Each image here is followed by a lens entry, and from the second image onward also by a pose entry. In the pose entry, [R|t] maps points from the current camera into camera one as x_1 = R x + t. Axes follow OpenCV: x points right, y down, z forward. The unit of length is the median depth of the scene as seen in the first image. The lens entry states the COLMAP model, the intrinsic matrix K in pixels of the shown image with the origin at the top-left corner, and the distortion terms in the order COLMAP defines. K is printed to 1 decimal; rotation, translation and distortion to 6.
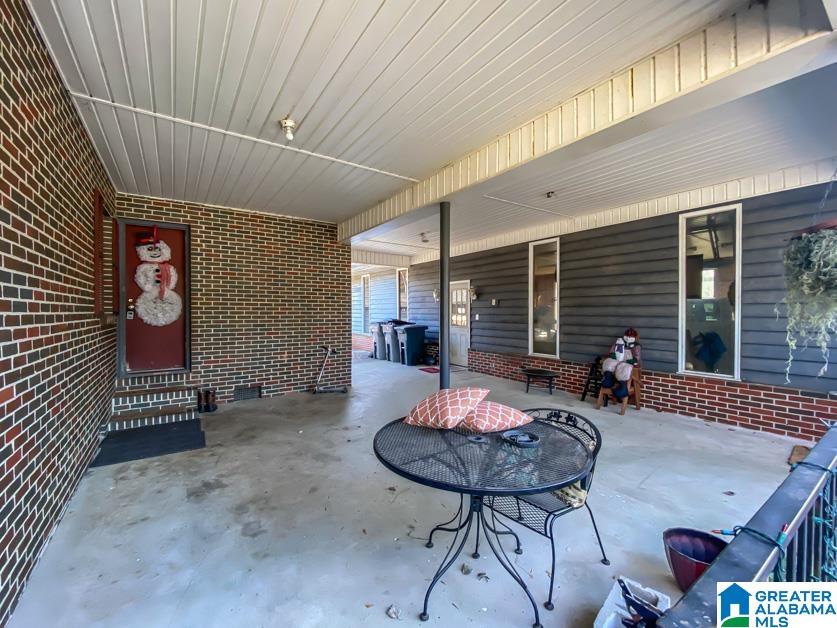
lens RADIAL K [[350.2, 0, 421.1], [0, 350.2, 316.7], [0, 0, 1]] dist [0.001673, 0.000021]
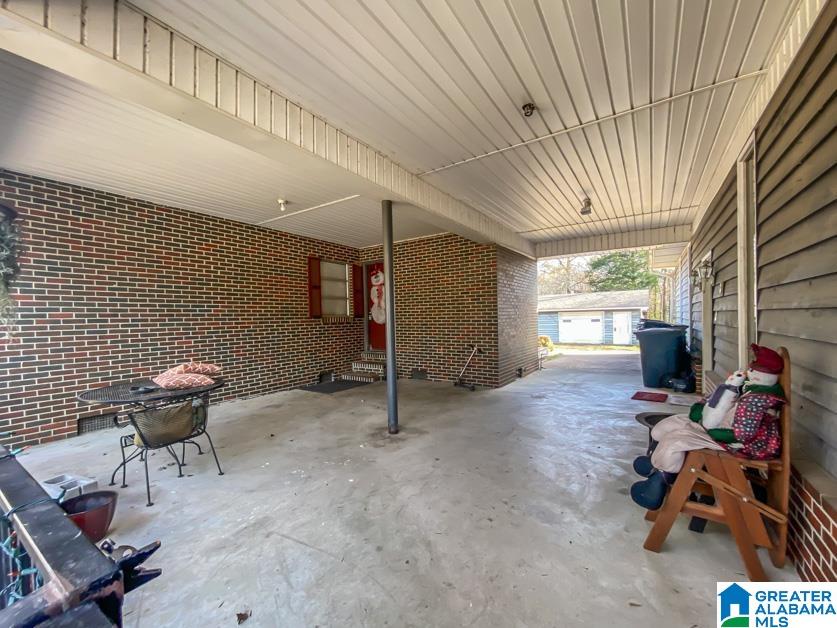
lens RADIAL K [[350.2, 0, 421.1], [0, 350.2, 316.7], [0, 0, 1]] dist [0.001673, 0.000021]
pose [[0.361097, -0.012367, -0.932446, 0.860708], [-0.000078, 0.999912, -0.013292, 0.016324], [0.932528, 0.004872, 0.361064, 0.606536]]
